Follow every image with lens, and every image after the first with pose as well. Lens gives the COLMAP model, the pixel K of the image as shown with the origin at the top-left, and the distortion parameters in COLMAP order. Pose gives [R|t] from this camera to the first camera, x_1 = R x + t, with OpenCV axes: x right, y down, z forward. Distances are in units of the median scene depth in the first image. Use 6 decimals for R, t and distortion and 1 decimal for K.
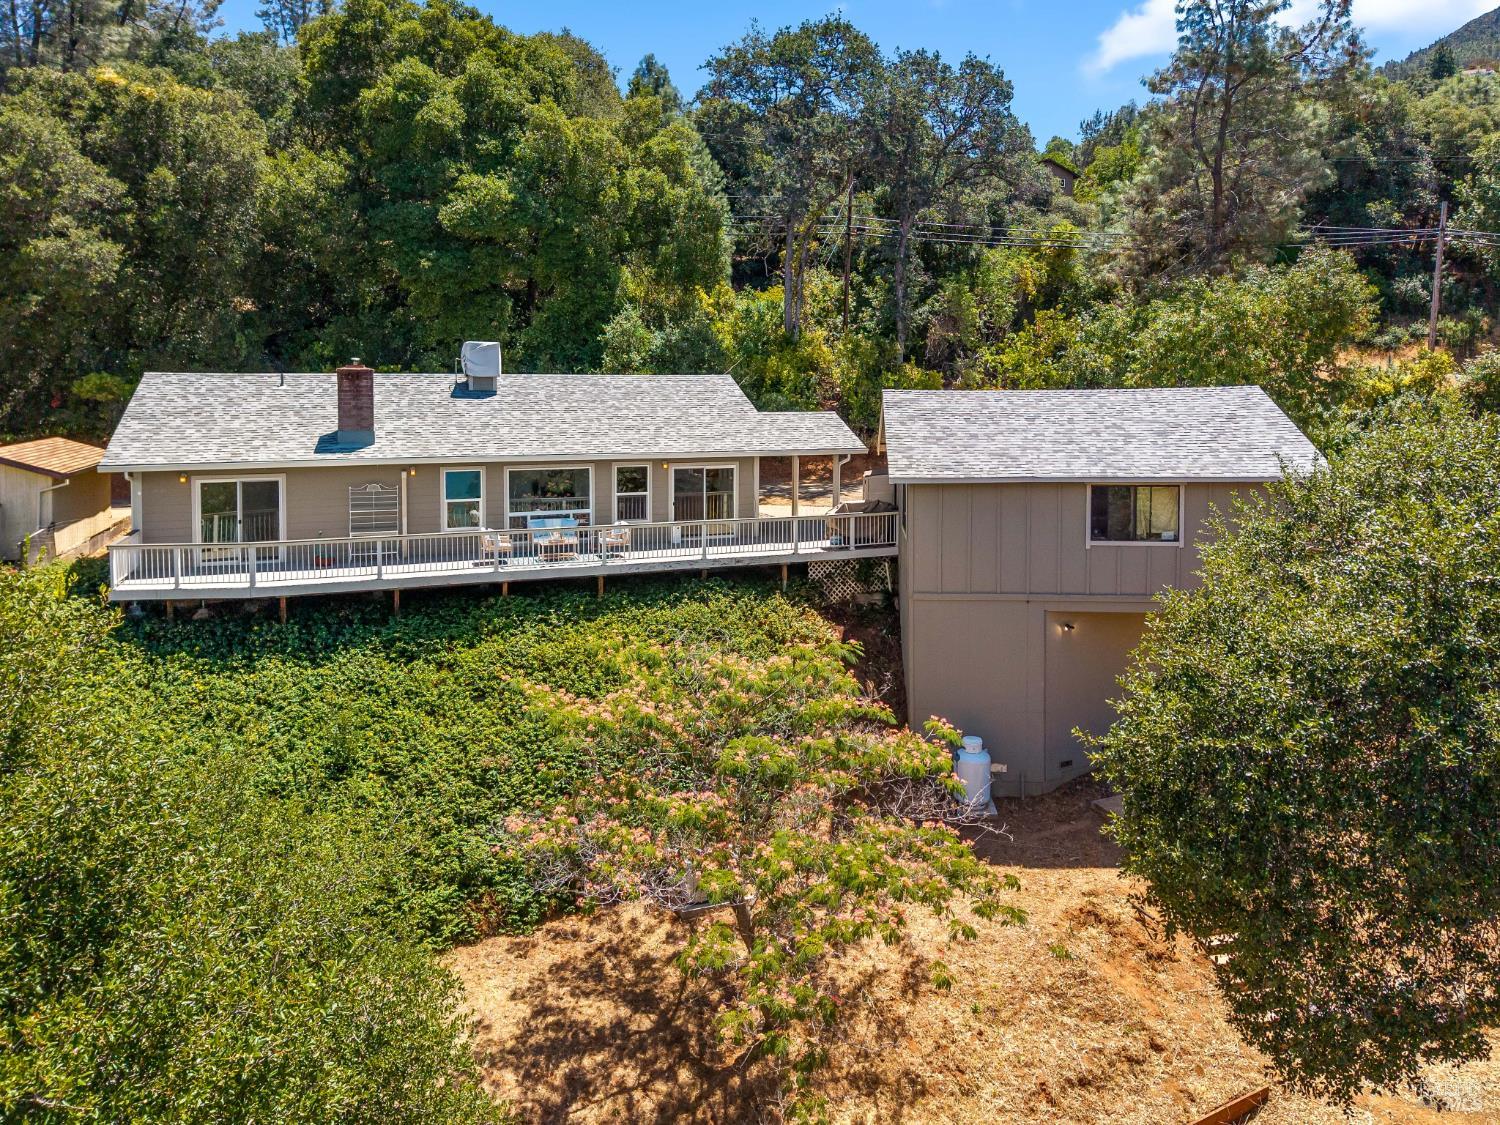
lens RADIAL K [[1098.7, 0, 775.9], [0, 1098.7, 402.4], [0, 0, 1]] dist [-0.001838, -0.007374]
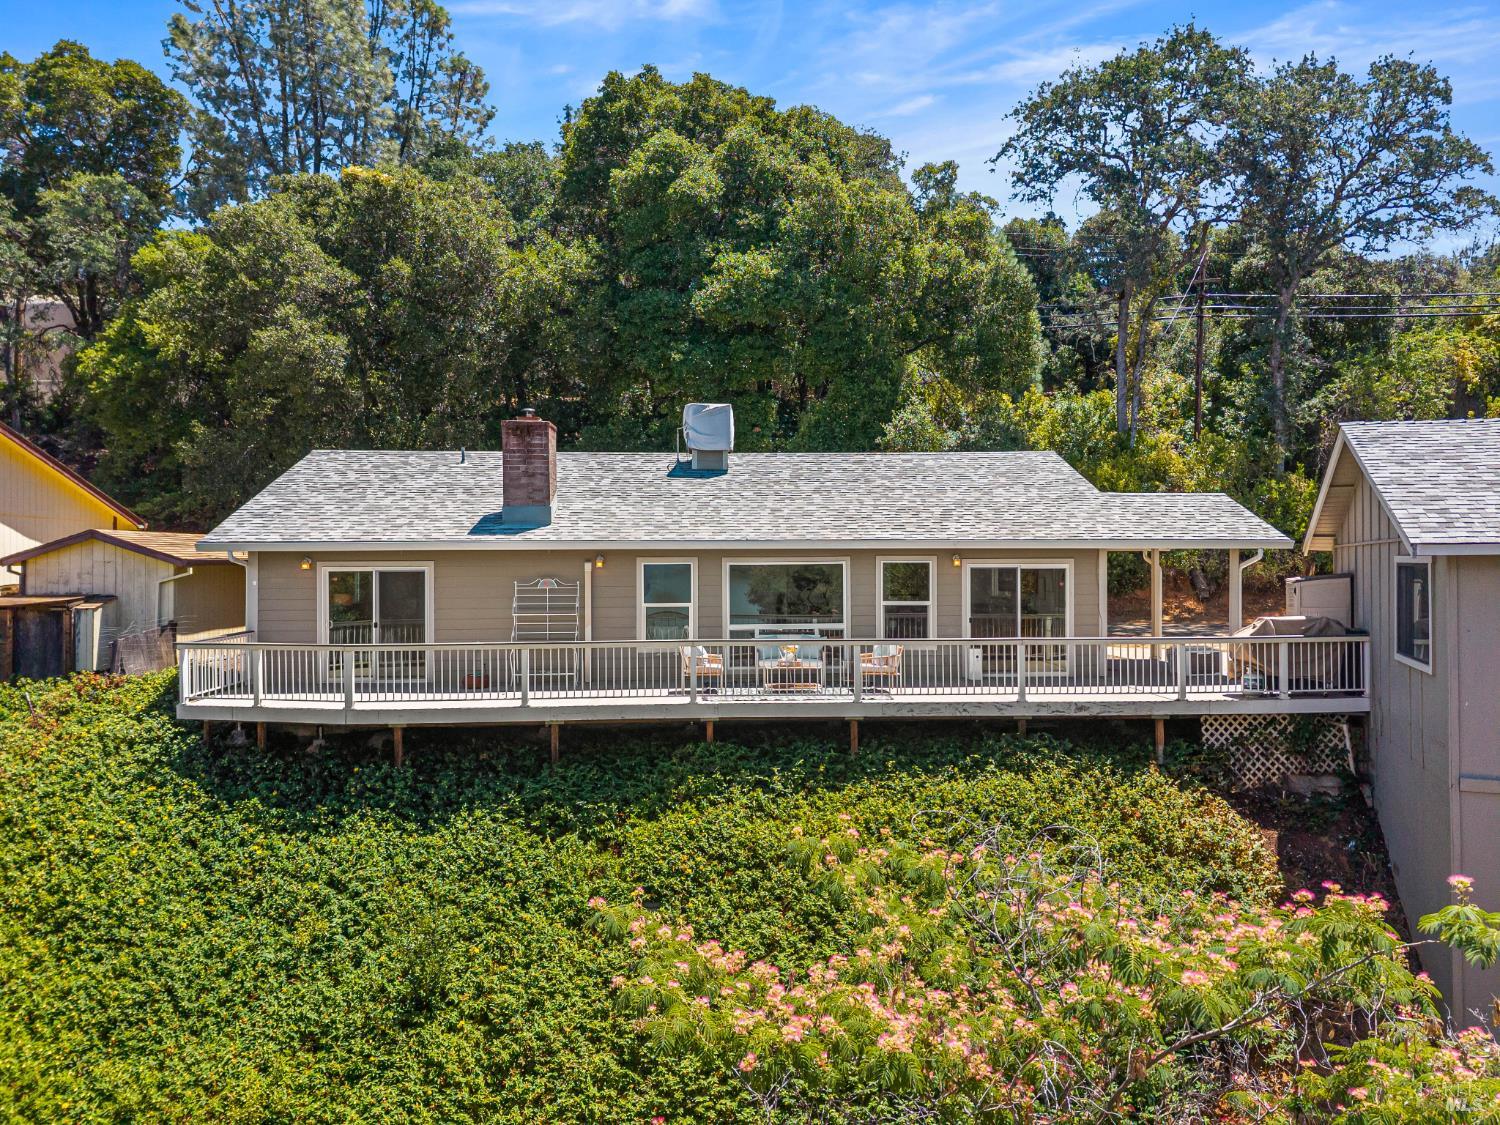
lens RADIAL K [[1026.2, 0, 730.6], [0, 1026.2, 557.1], [0, 0, 1]] dist [0.038246, -0.042876]
pose [[0.947575, -0.004409, -0.319502, -0.034975], [-0.002960, 0.999741, -0.022577, 0.074142], [0.319519, 0.022339, 0.947317, 0.393835]]
